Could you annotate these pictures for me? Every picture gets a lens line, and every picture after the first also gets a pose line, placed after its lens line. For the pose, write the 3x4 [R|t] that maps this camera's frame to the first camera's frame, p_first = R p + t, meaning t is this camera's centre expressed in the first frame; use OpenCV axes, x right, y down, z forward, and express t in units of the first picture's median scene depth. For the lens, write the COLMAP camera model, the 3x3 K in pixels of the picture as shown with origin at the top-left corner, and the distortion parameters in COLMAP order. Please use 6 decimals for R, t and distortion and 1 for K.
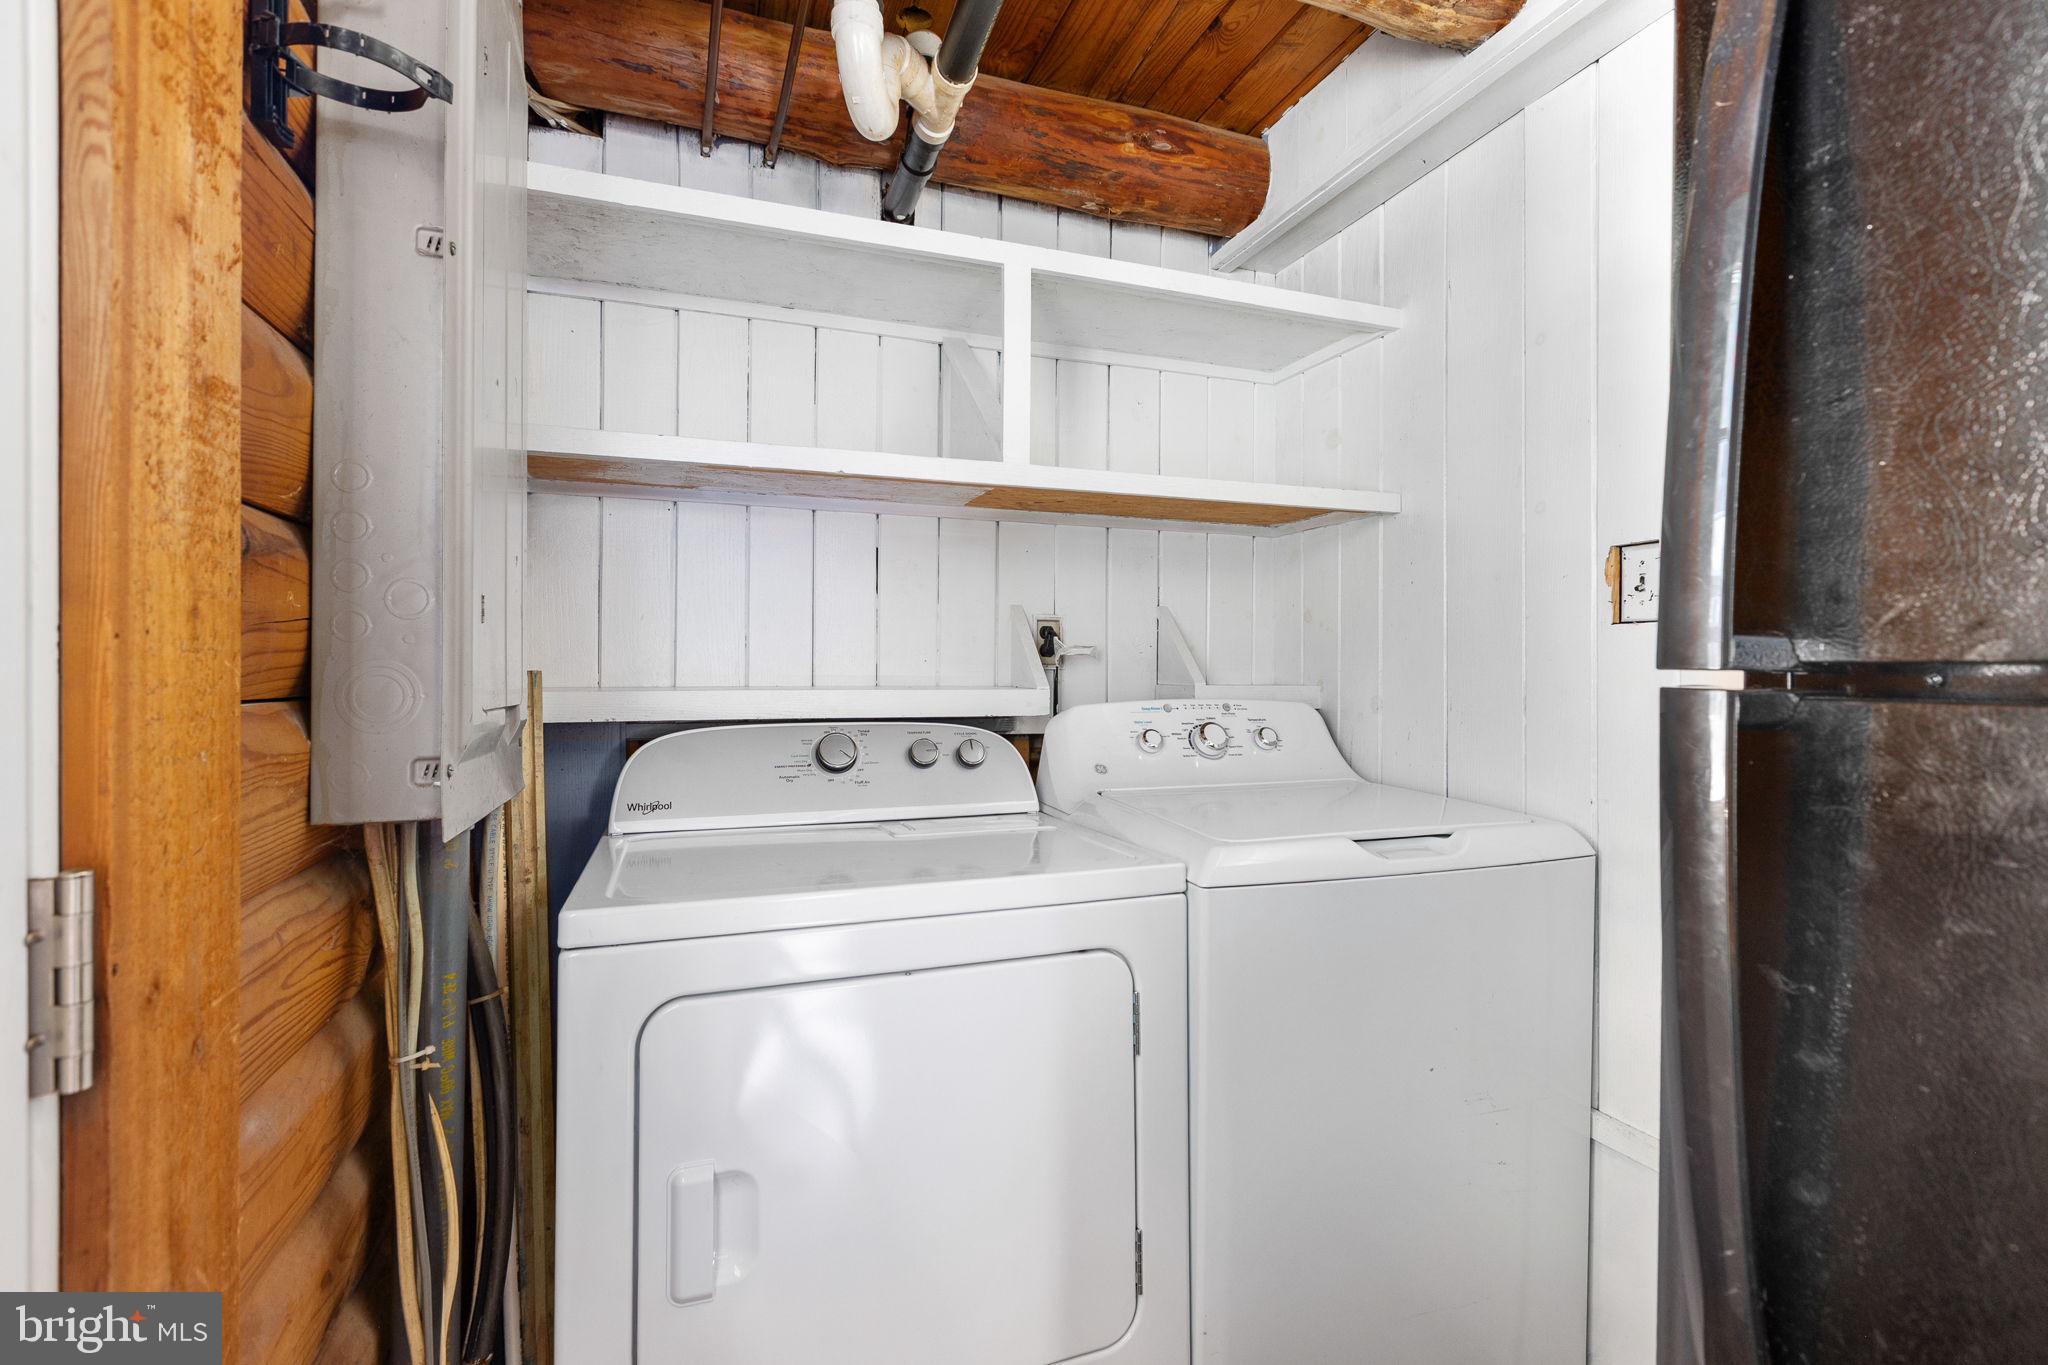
lens RADIAL K [[938.7, 0, 1032.2], [0, 938.7, 655.6], [0, 0, 1]] dist [-0.000034, -0.000271]
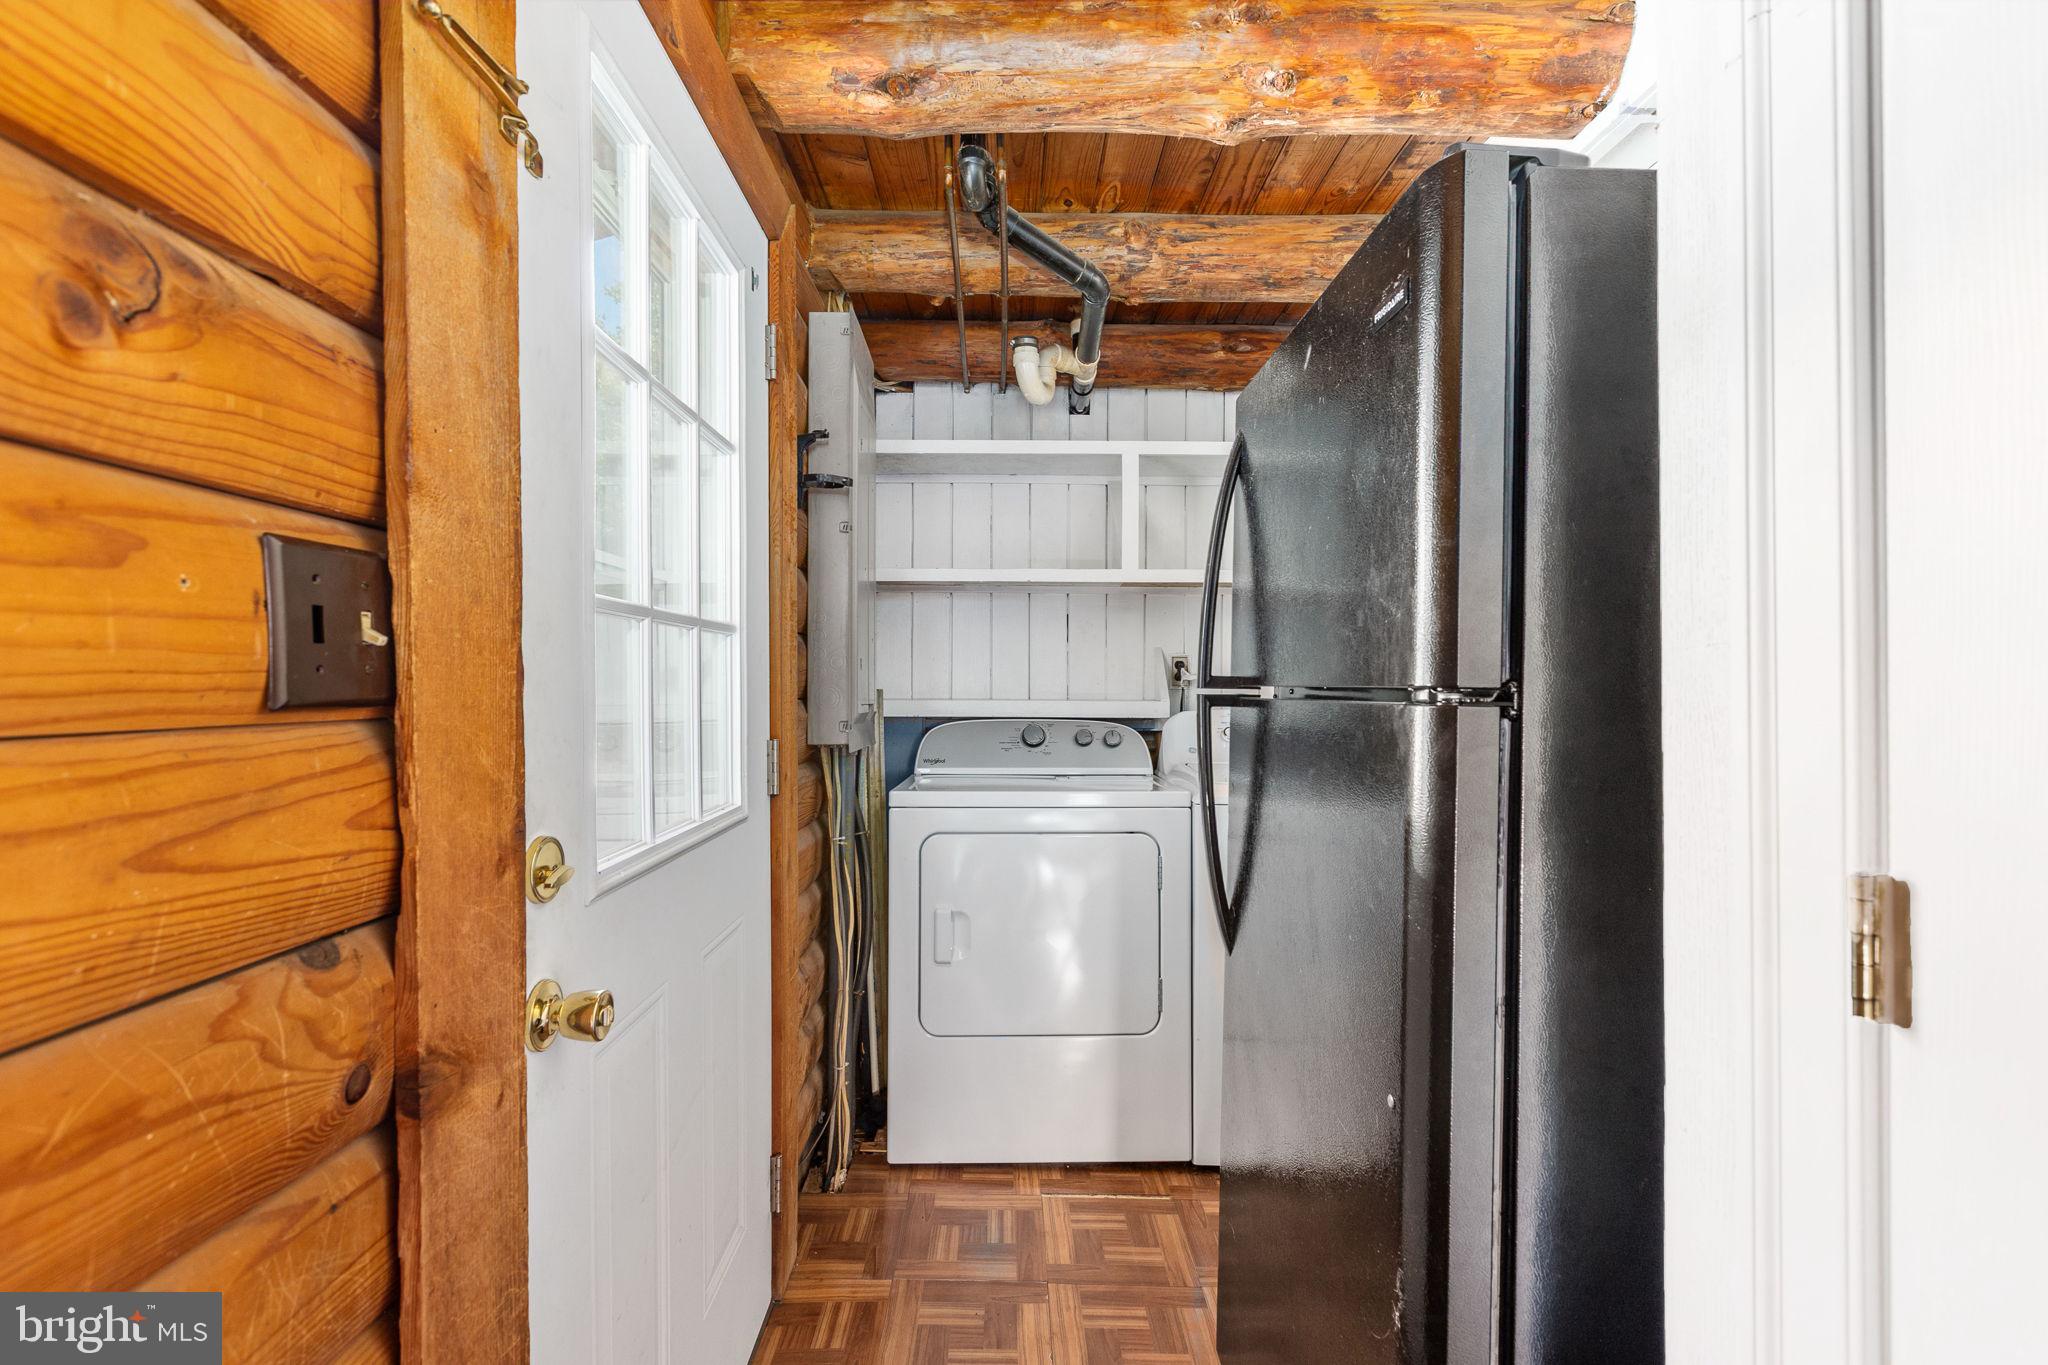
lens RADIAL K [[938.7, 0, 1018.4], [0, 938.7, 682.2], [0, 0, 1]] dist [-0.000034, -0.000271]
pose [[0.942767, -0.001674, -0.333448, 0.358677], [0.002822, 0.999992, 0.002958, -0.003763], [0.333440, -0.003730, 0.942764, -0.679176]]
